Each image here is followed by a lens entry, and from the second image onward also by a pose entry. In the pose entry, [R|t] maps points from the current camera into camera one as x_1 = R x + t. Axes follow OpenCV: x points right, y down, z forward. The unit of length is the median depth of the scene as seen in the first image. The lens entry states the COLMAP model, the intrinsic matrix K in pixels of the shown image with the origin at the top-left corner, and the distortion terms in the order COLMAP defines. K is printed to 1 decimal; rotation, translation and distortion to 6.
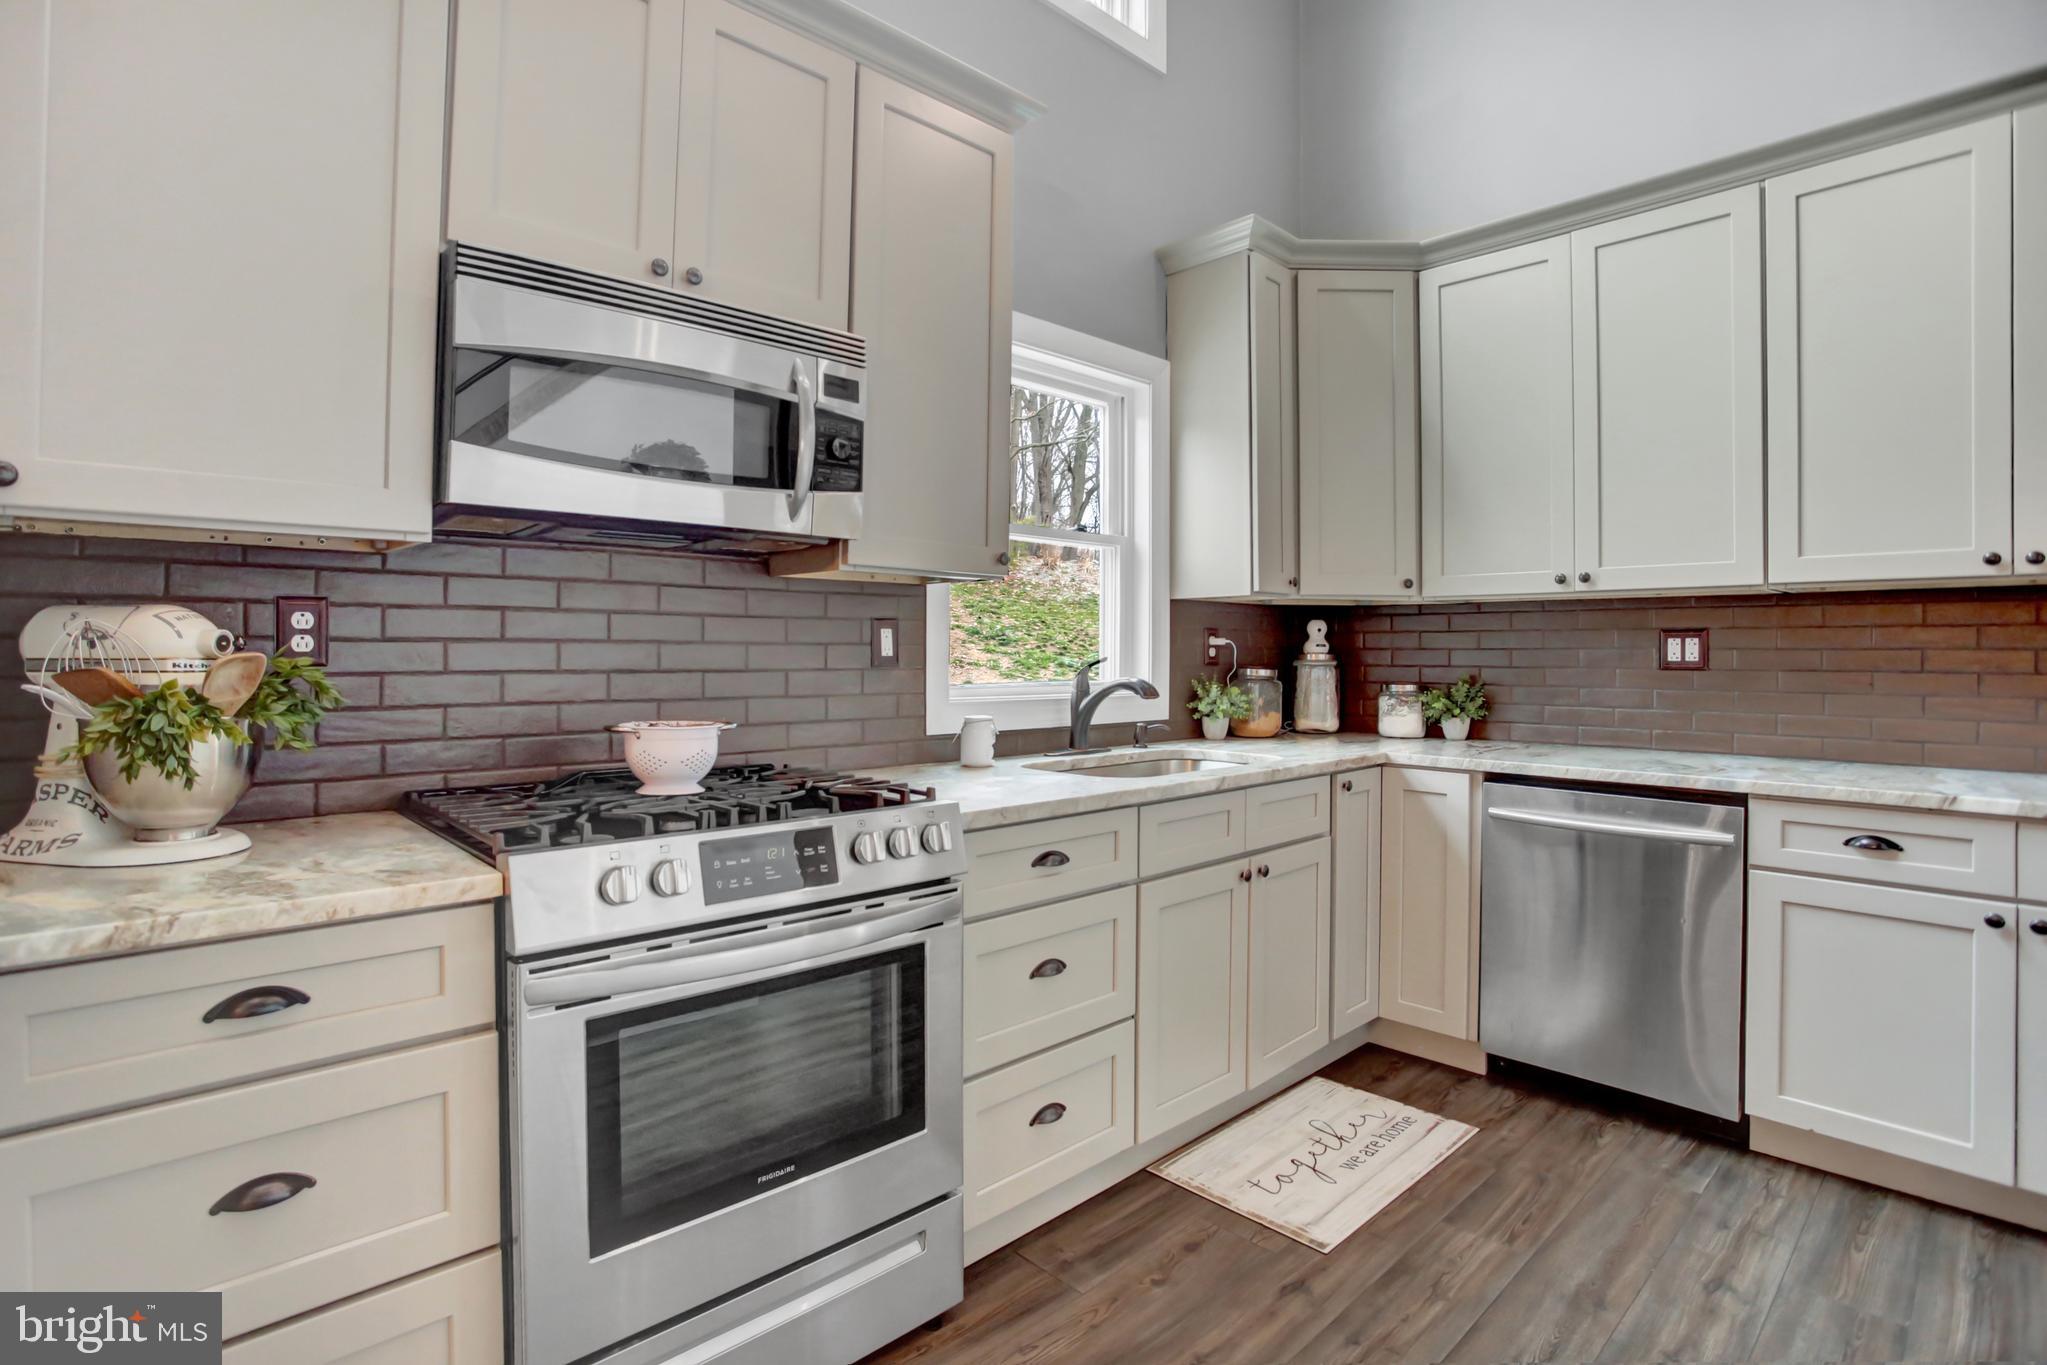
lens RADIAL K [[1012.2, 0, 986.8], [0, 1012.2, 642.0], [0, 0, 1]] dist [-0.082916, 0.032094]
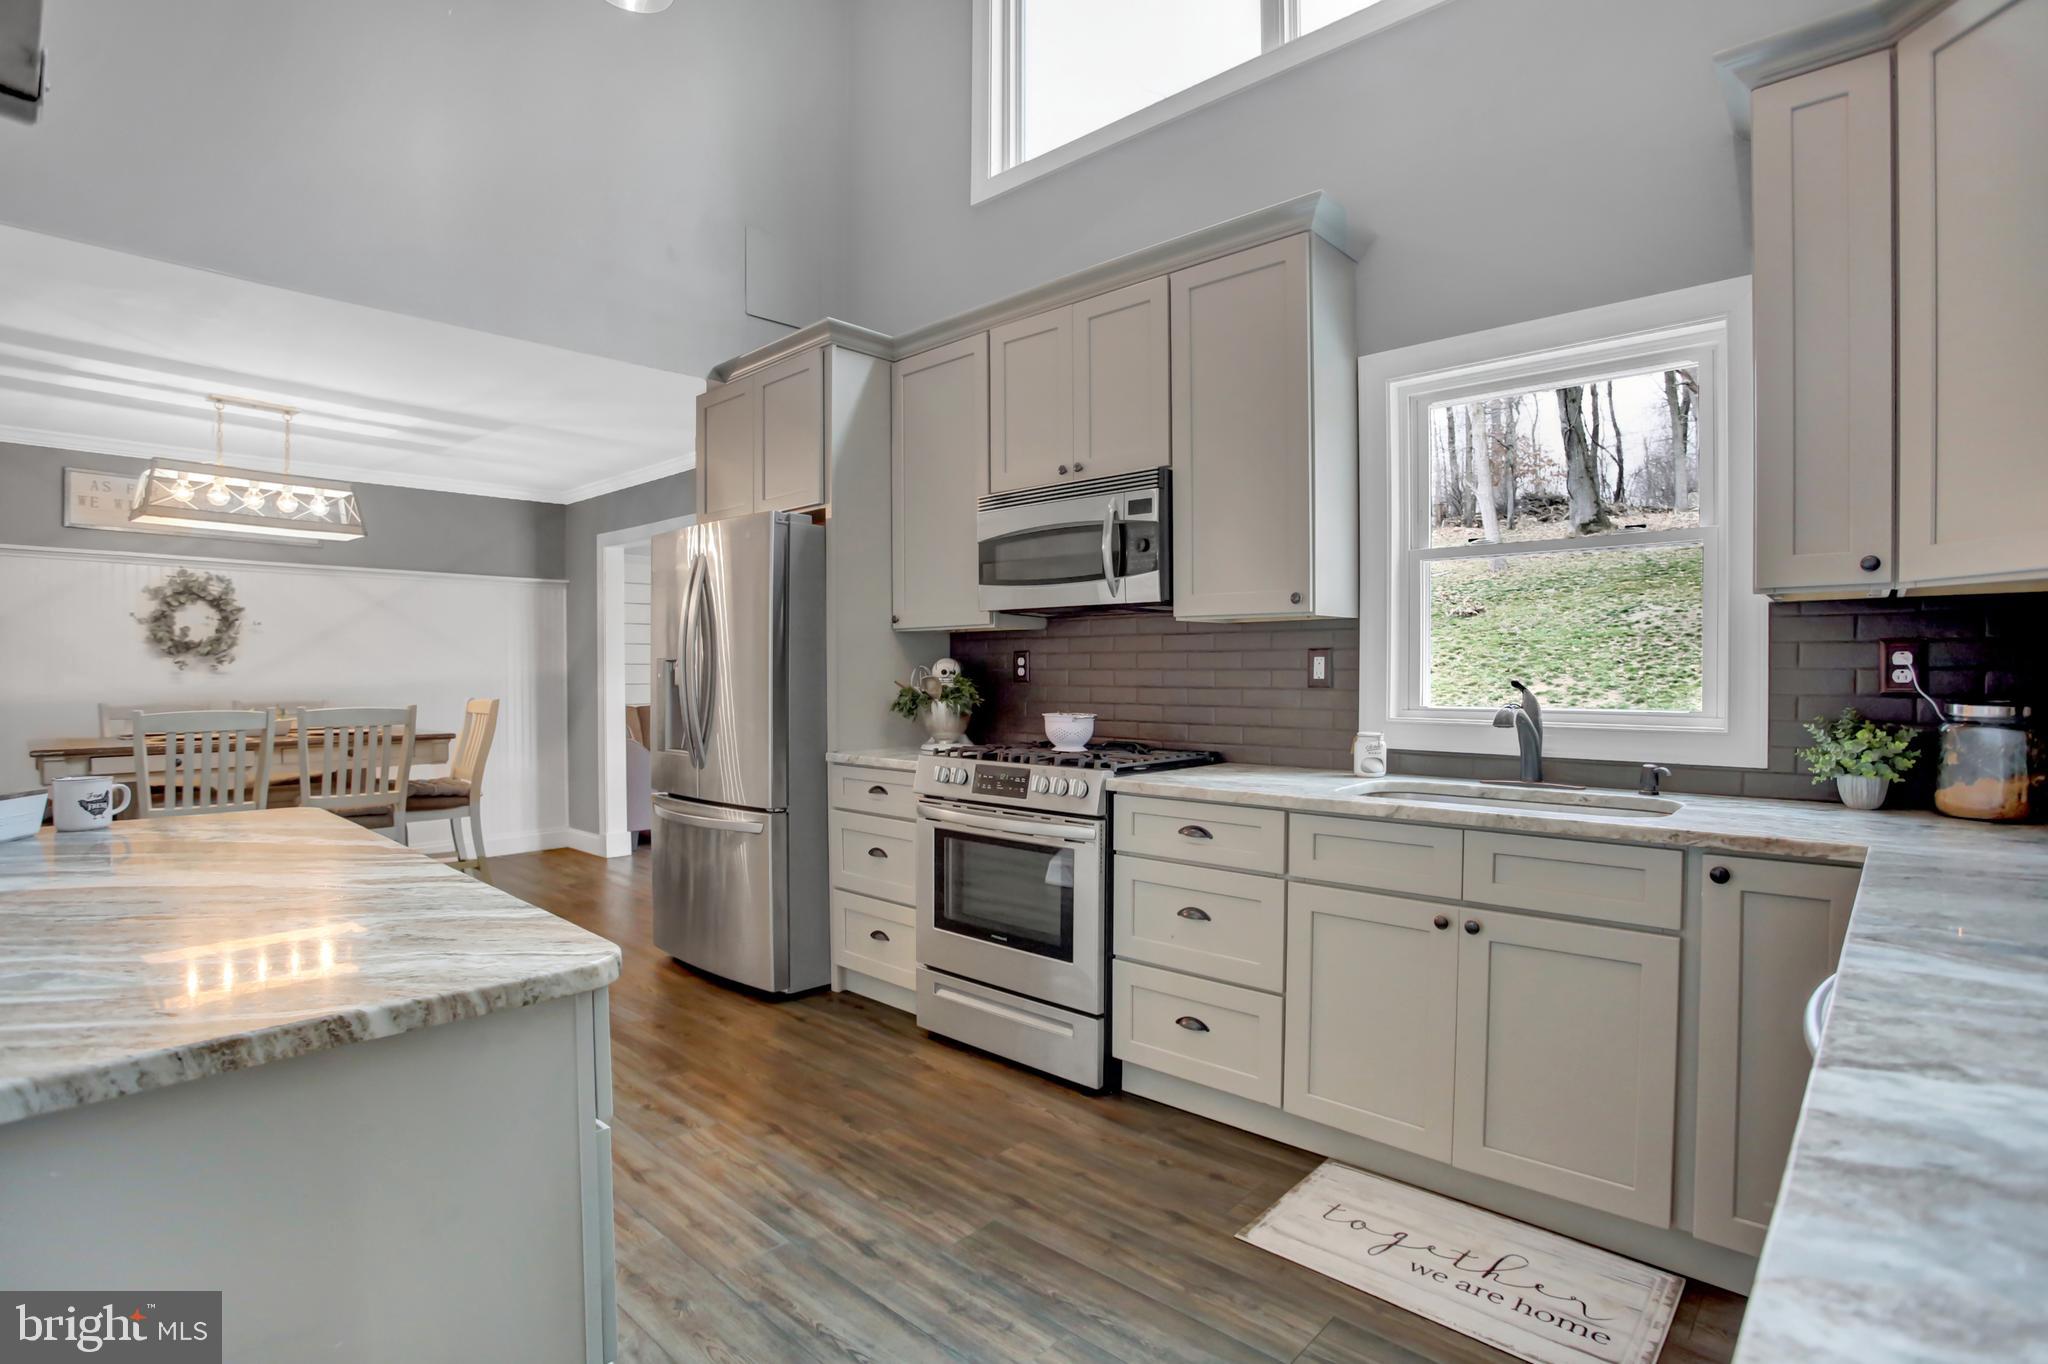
lens RADIAL K [[1010.6, 0, 1024.0], [0, 1010.6, 682.0], [0, 0, 1]] dist [-0.083505, 0.040563]
pose [[0.083131, 0.008135, -0.996505, 0.989871], [0.010220, 0.999907, 0.009015, 0.002558], [0.996486, -0.010934, 0.083040, 0.483913]]
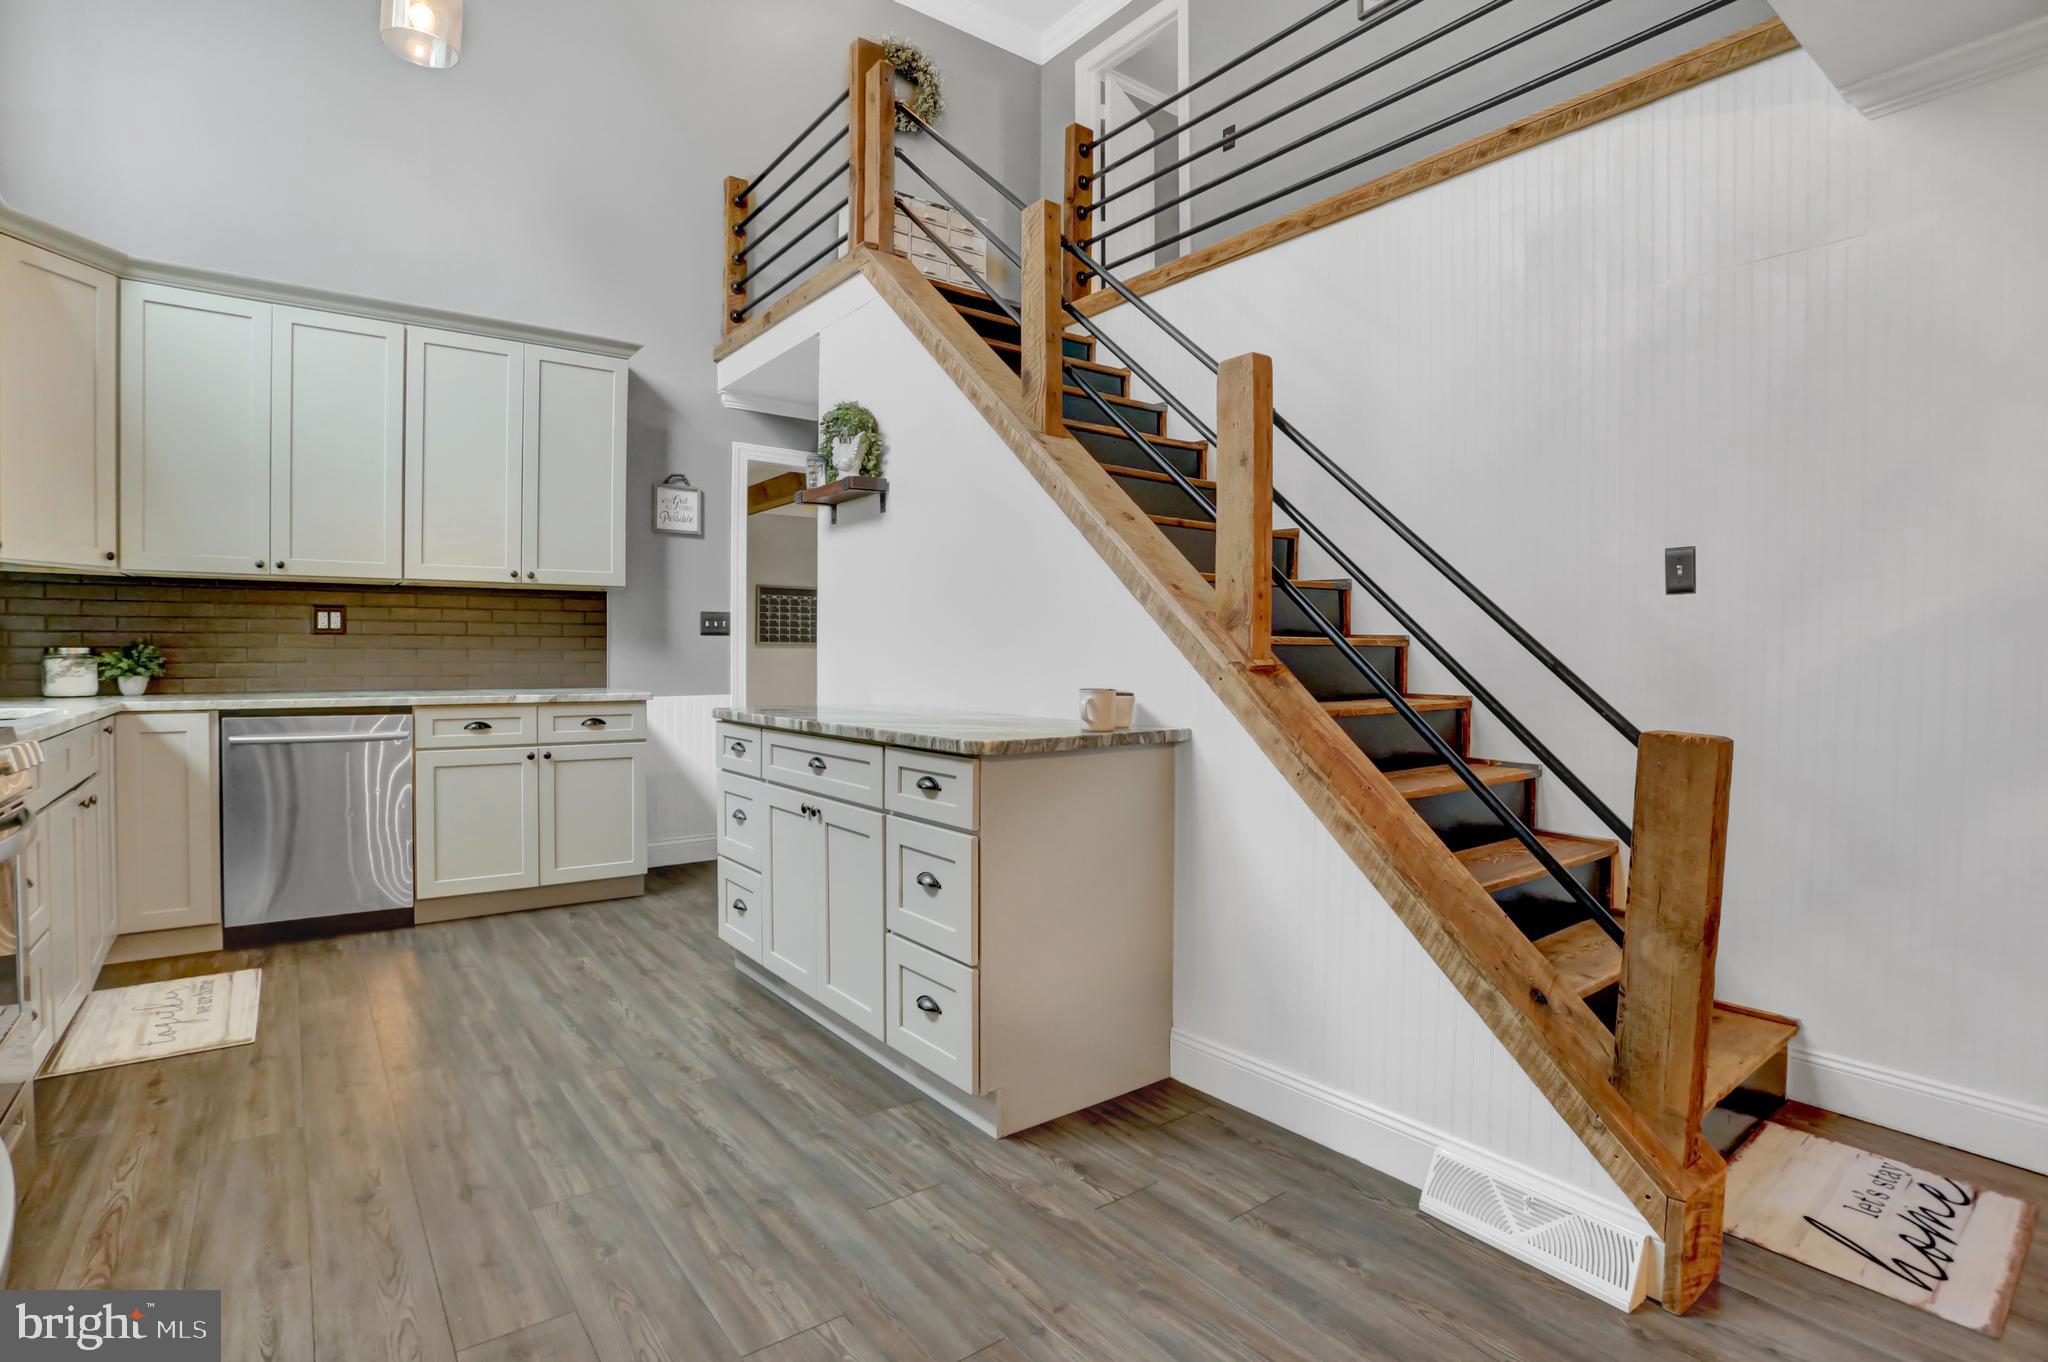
lens RADIAL K [[994.4, 0, 1014.2], [0, 994.4, 670.4], [0, 0, 1]] dist [-0.098323, 0.038960]
pose [[0.093046, -0.023330, 0.995388, -0.616037], [-0.013329, 0.999607, 0.024675, 0.035119], [-0.995573, -0.015563, 0.092699, -0.134916]]
